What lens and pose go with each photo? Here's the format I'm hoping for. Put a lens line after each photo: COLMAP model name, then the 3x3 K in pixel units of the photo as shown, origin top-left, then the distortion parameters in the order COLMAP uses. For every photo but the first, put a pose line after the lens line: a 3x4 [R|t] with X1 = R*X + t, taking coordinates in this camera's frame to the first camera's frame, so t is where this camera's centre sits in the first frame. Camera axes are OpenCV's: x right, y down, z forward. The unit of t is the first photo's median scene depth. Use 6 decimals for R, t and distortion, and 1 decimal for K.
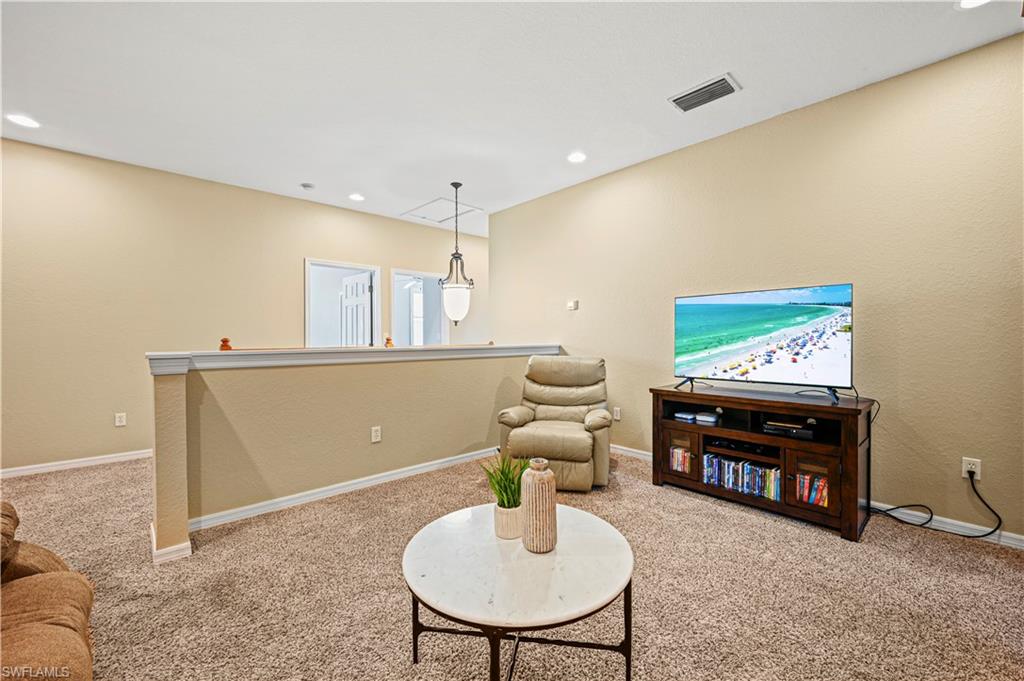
lens RADIAL K [[411.8, 0, 522.3], [0, 411.8, 339.9], [0, 0, 1]] dist [0.002057, 0.000120]
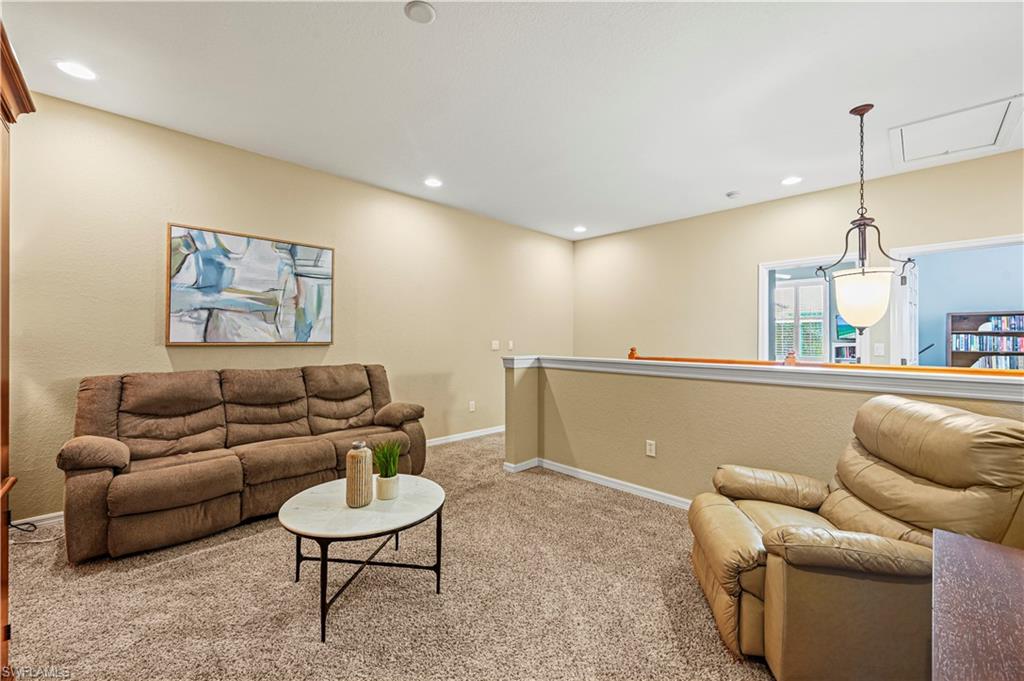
lens RADIAL K [[411.8, 0, 514.8], [0, 411.8, 335.6], [0, 0, 1]] dist [0.002057, 0.000120]
pose [[0.025084, -0.003859, -0.999678, 0.635535], [-0.009931, 0.999942, -0.004109, -0.035460], [0.999636, 0.010031, 0.025044, 0.642659]]
